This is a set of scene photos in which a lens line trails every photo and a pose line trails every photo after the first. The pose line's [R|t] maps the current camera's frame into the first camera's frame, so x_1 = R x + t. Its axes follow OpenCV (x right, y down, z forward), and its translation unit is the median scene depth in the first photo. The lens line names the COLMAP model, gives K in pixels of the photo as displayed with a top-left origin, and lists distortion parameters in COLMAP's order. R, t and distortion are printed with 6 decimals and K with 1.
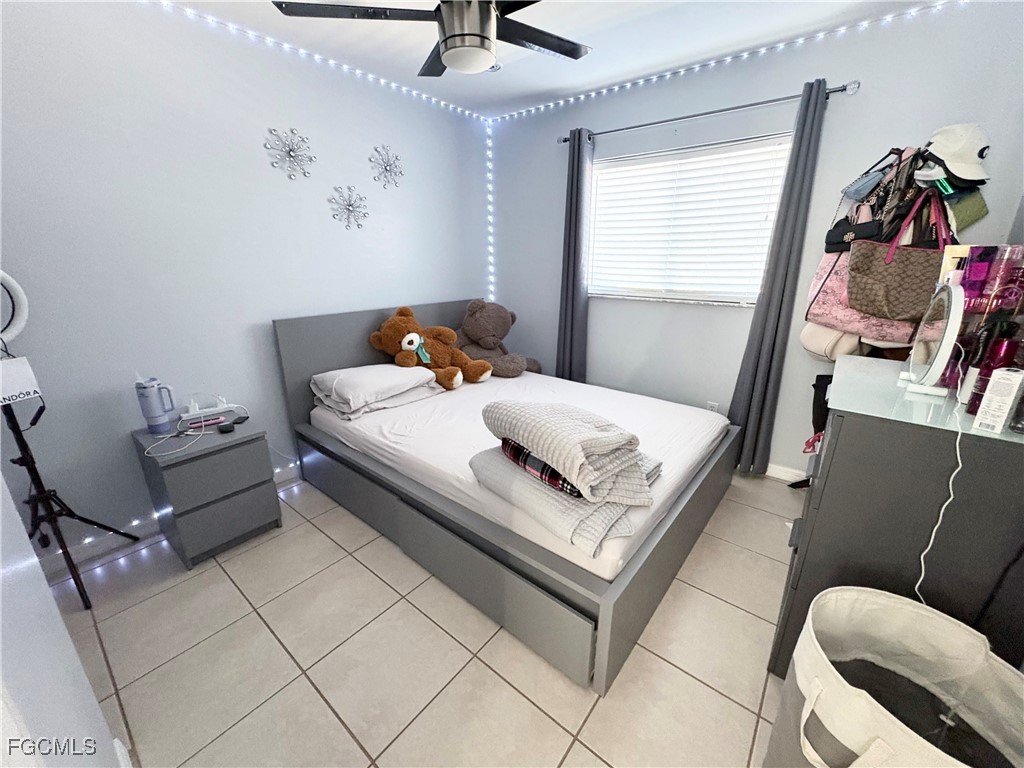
lens RADIAL K [[409.9, 0, 510.9], [0, 409.9, 384.2], [0, 0, 1]] dist [0.000488, 0.000485]
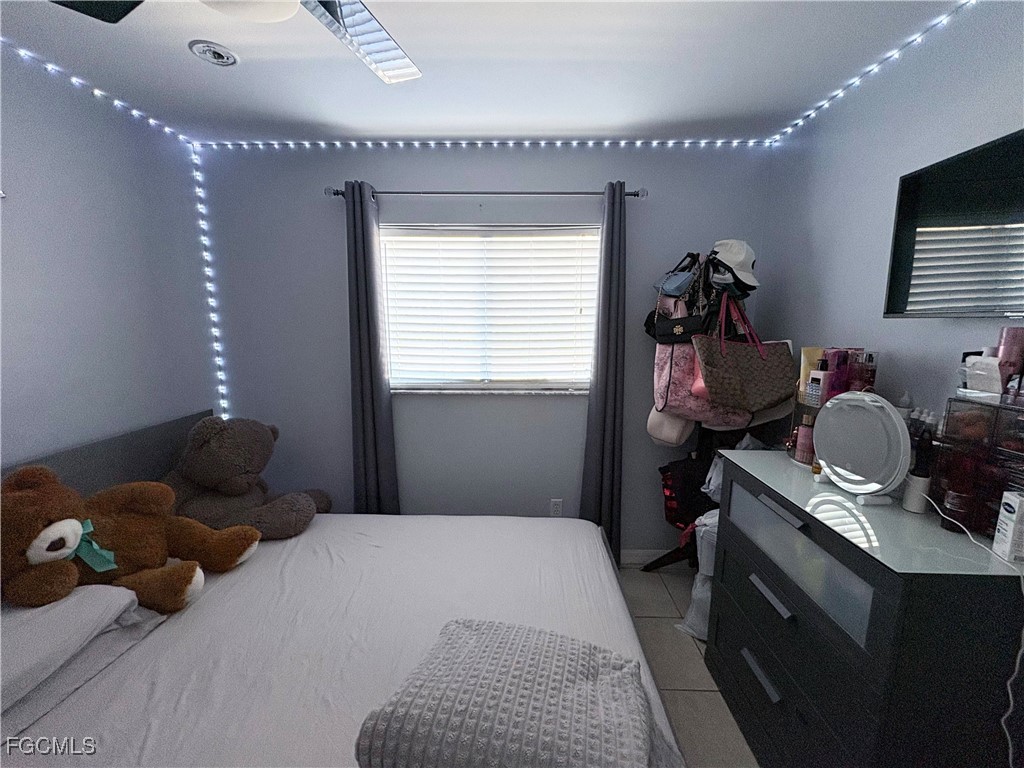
lens RADIAL K [[409.9, 0, 510.7], [0, 409.9, 384.5], [0, 0, 1]] dist [0.000488, 0.000485]
pose [[0.794500, -0.094170, 0.599919, -0.099739], [0.179364, 0.980218, -0.083674, -0.147104], [-0.580171, 0.174083, 0.795673, 0.308305]]
